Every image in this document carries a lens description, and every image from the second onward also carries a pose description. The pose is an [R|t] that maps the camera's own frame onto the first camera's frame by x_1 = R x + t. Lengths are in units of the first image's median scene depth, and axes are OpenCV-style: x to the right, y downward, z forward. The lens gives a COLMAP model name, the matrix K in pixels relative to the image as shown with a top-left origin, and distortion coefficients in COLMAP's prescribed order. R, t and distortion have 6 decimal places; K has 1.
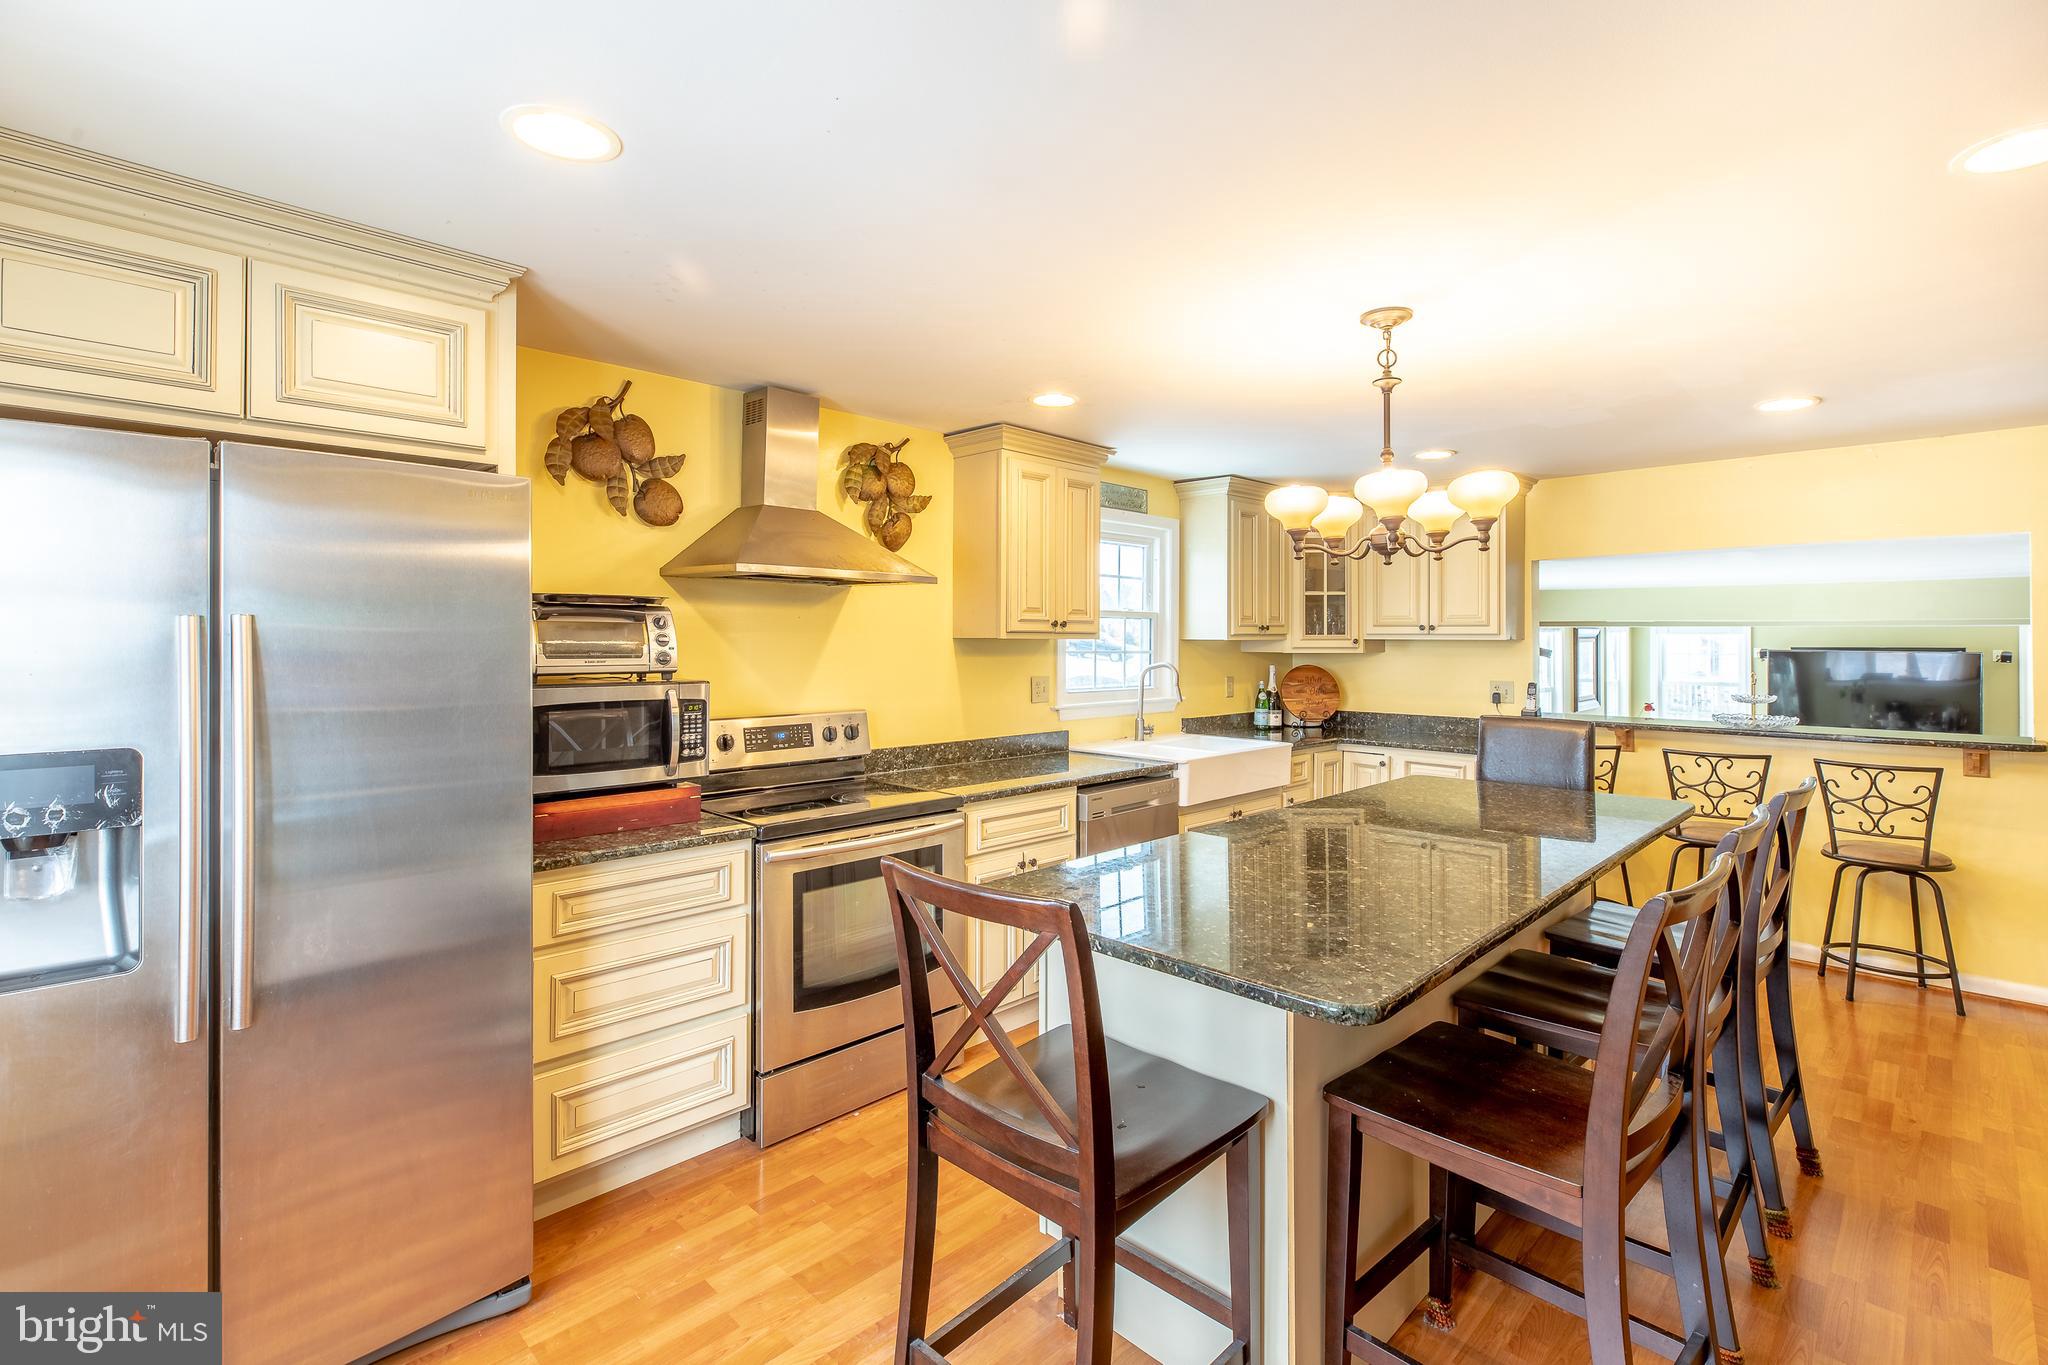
lens RADIAL K [[922.1, 0, 973.5], [0, 922.1, 632.3], [0, 0, 1]] dist [0.012168, 0.000230]
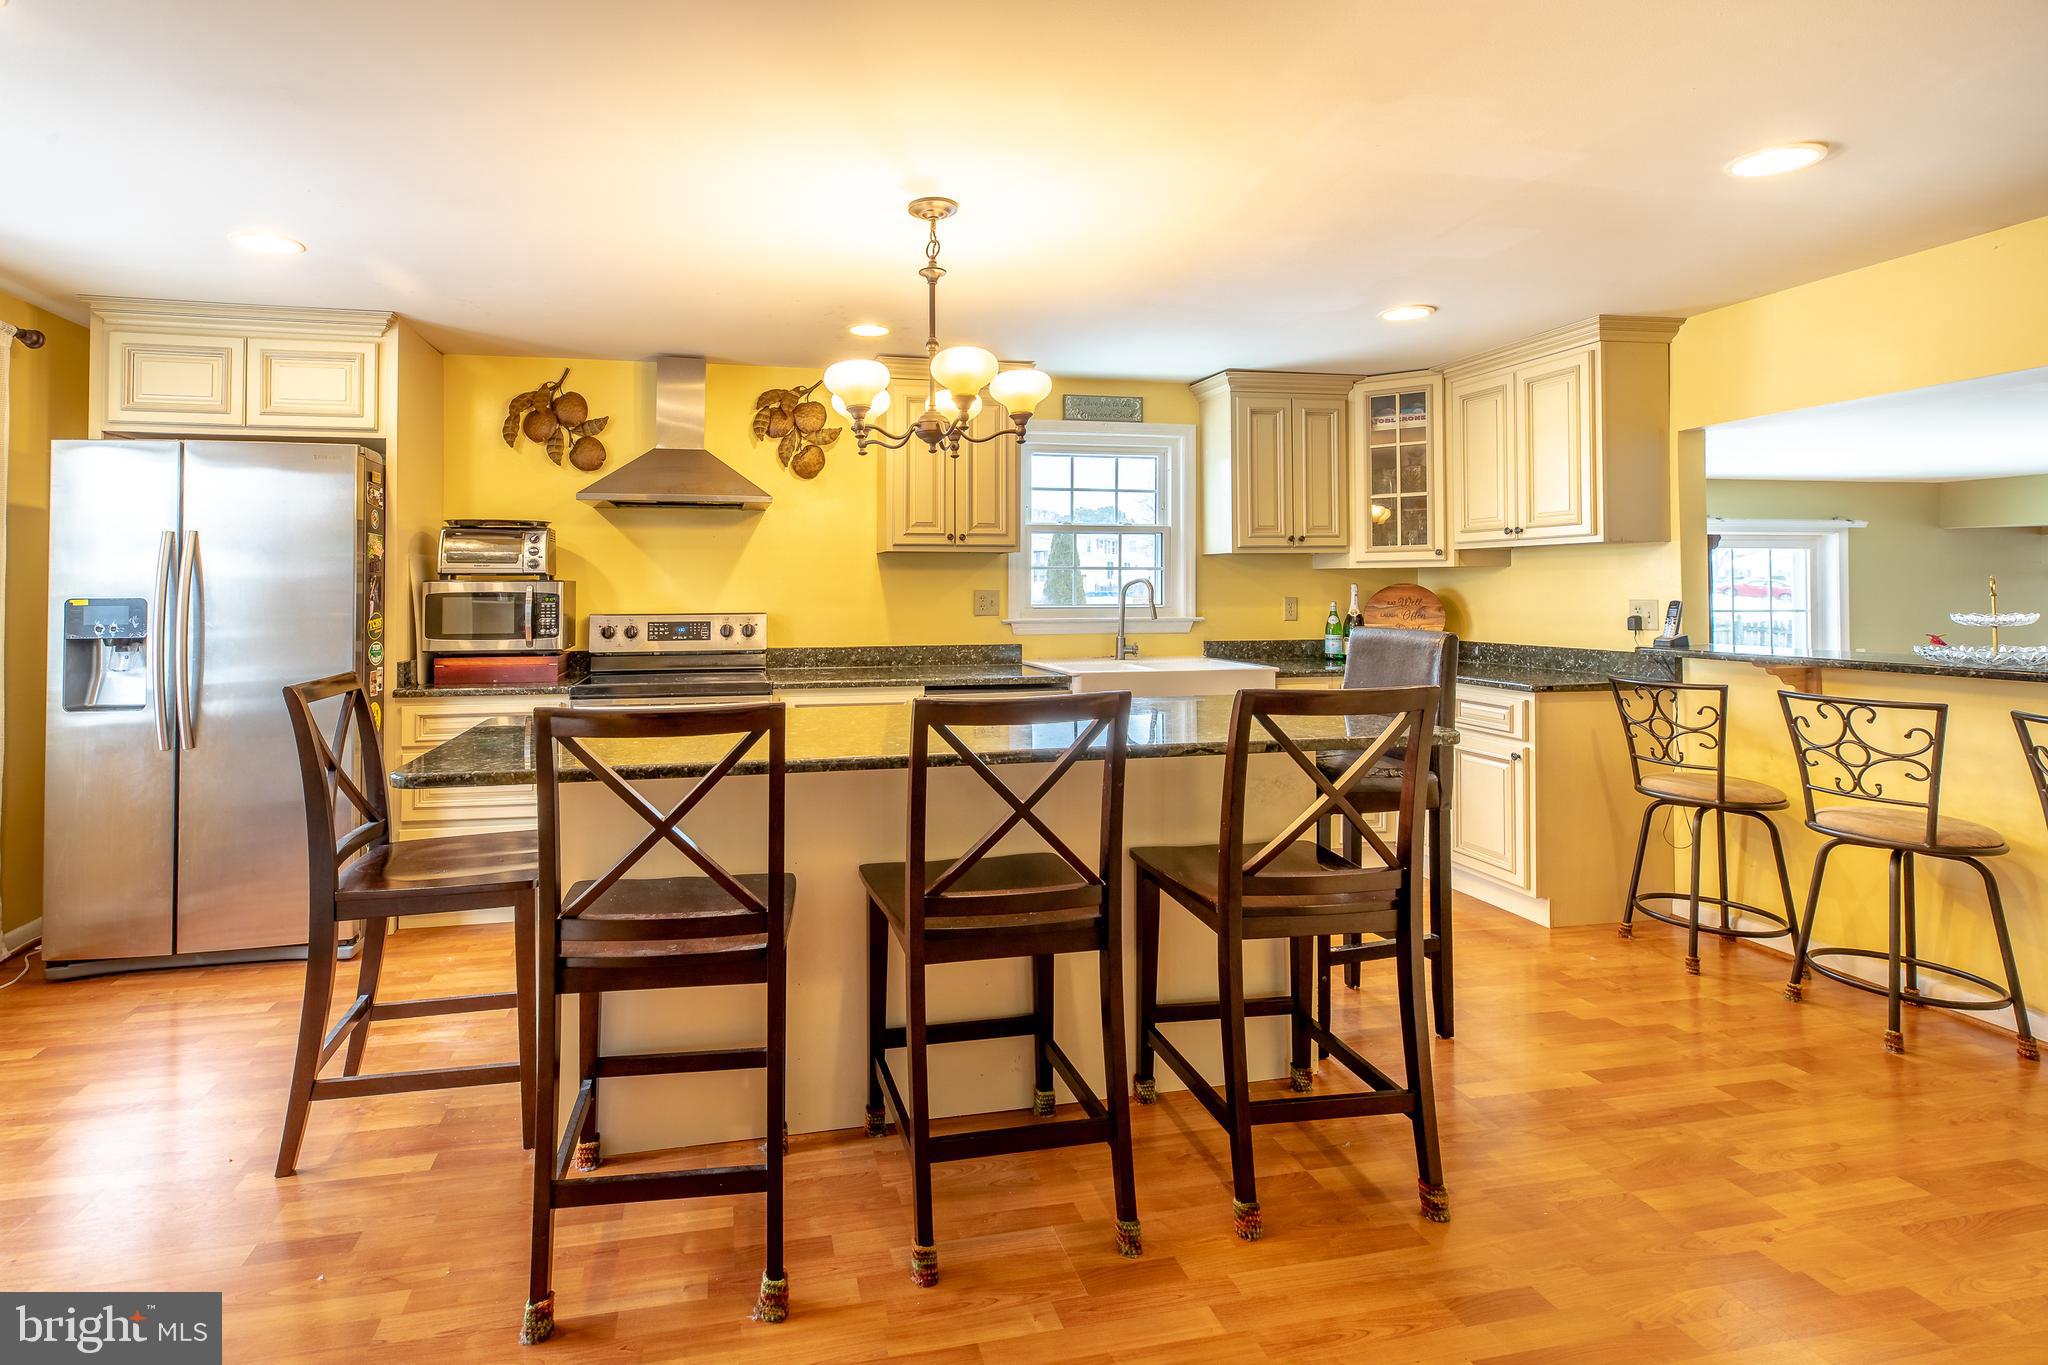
lens RADIAL K [[943.1, 0, 920.8], [0, 943.1, 598.9], [0, 0, 1]] dist [0.002205, -0.000031]
pose [[0.843060, -0.004795, -0.537799, 0.751836], [0.011316, 0.999897, 0.008824, 0.060586], [0.537701, -0.013525, 0.843027, 0.082794]]
